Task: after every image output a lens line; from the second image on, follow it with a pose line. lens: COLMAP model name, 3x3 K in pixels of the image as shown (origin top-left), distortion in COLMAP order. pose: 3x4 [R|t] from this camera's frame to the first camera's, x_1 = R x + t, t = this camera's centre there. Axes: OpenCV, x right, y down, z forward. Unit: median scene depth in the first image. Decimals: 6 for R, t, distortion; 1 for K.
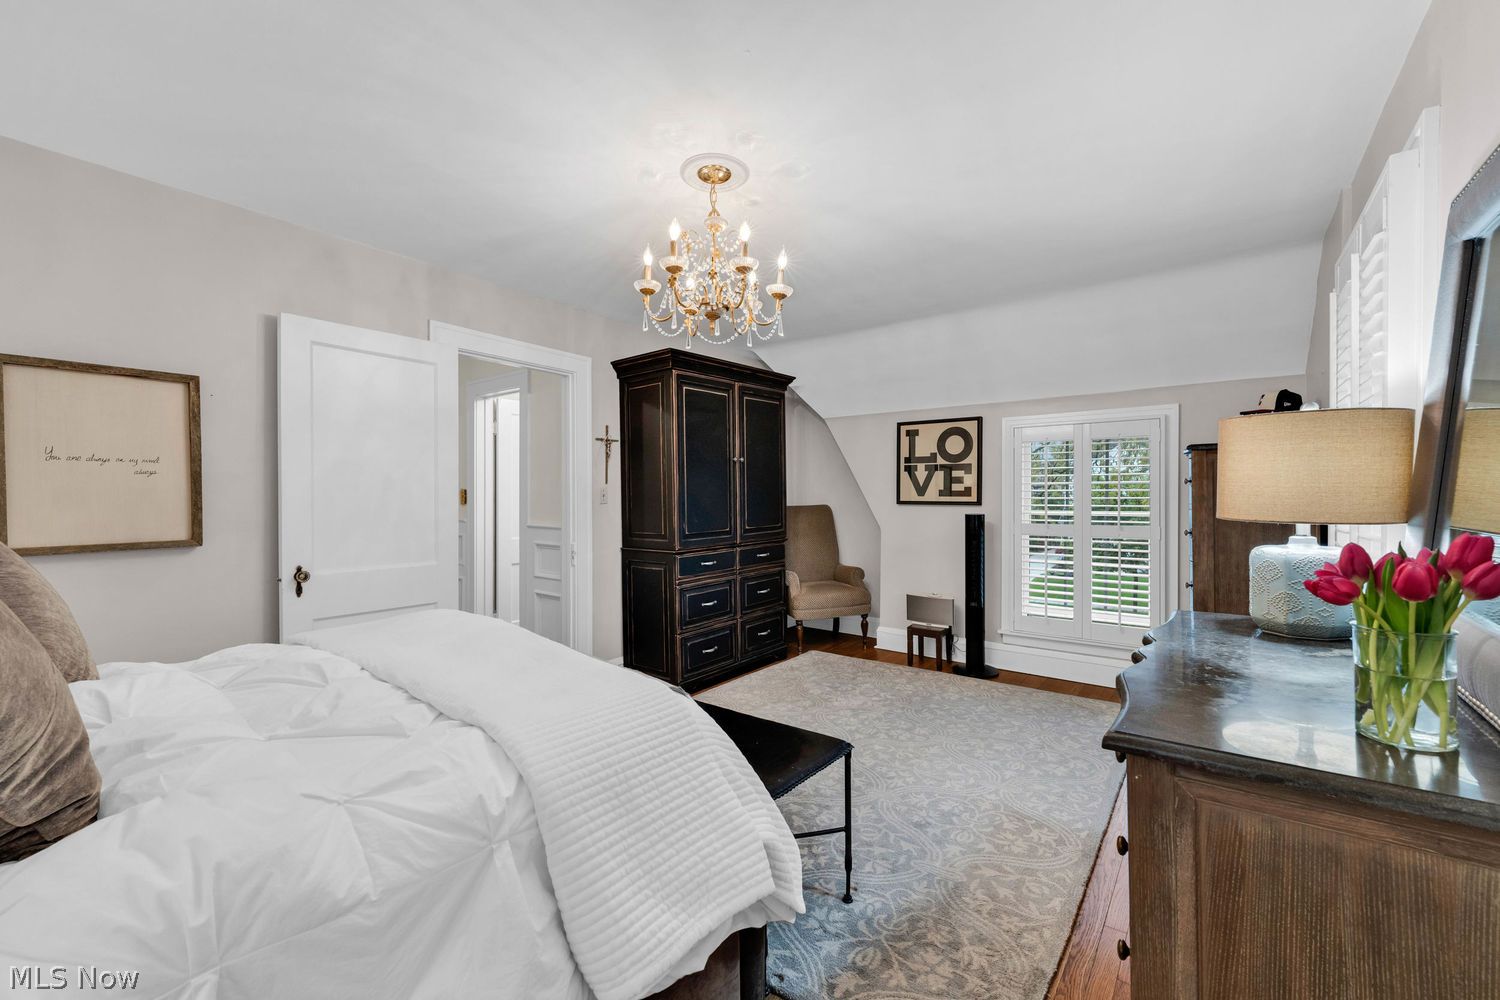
lens RADIAL K [[613.2, 0, 745.0], [0, 613.2, 495.8], [0, 0, 1]] dist [0.002229, 0.000113]
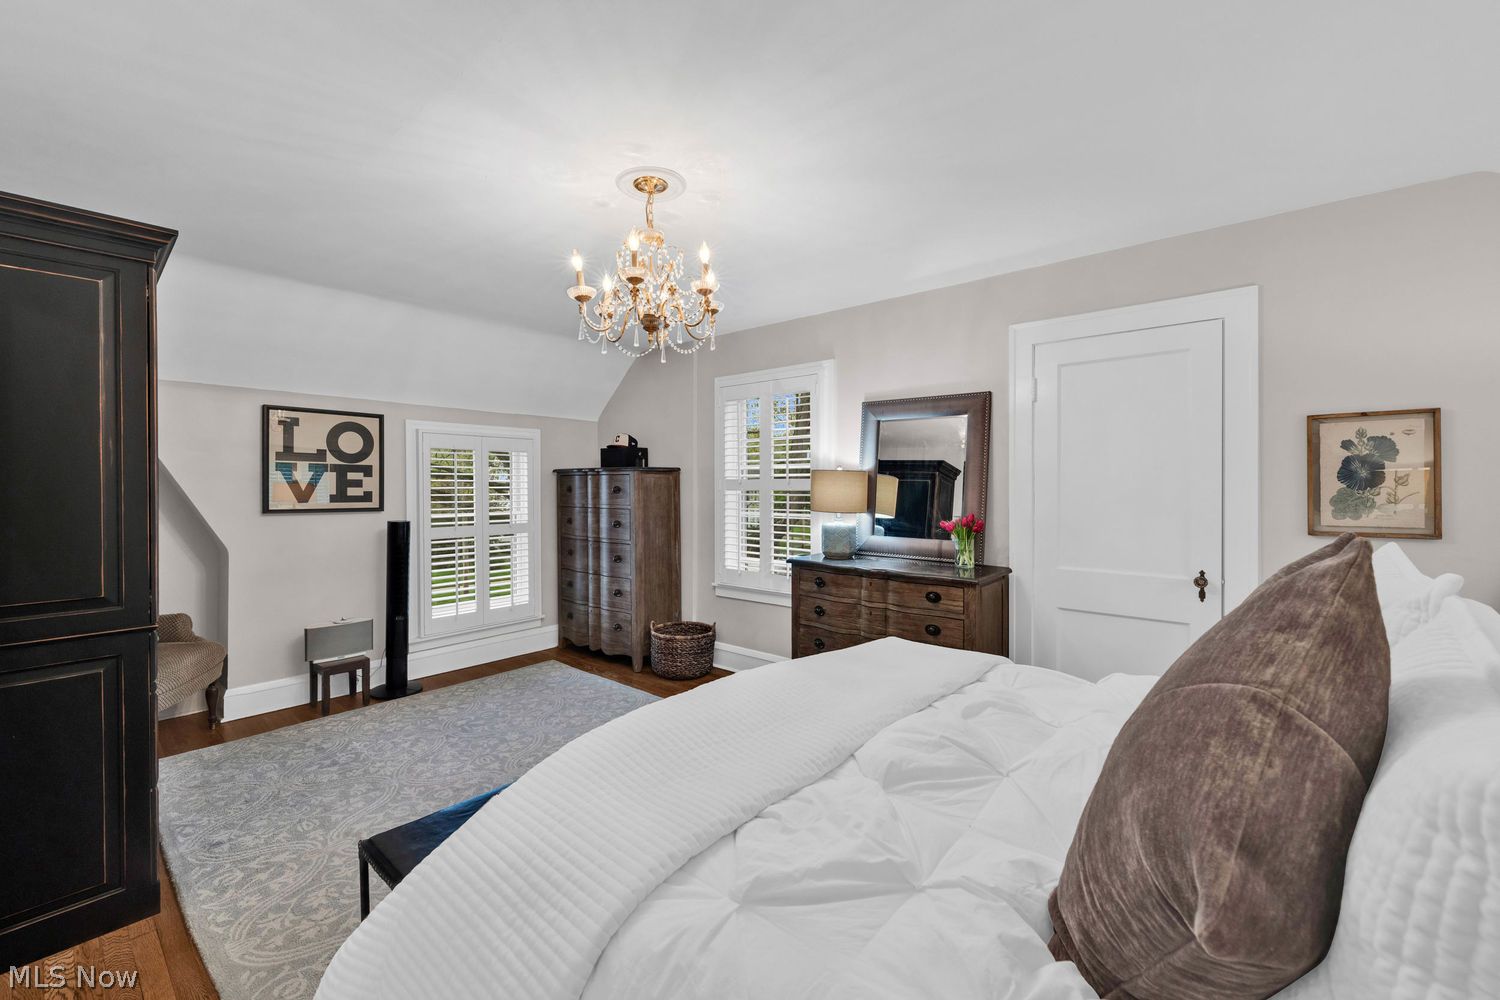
lens RADIAL K [[613.2, 0, 744.8], [0, 613.2, 494.3], [0, 0, 1]] dist [0.002229, 0.000113]
pose [[0.035921, -0.002783, 0.999351, -0.508781], [0.010668, 0.999940, 0.002401, -0.006591], [-0.999298, 0.010575, 0.035948, 0.424637]]
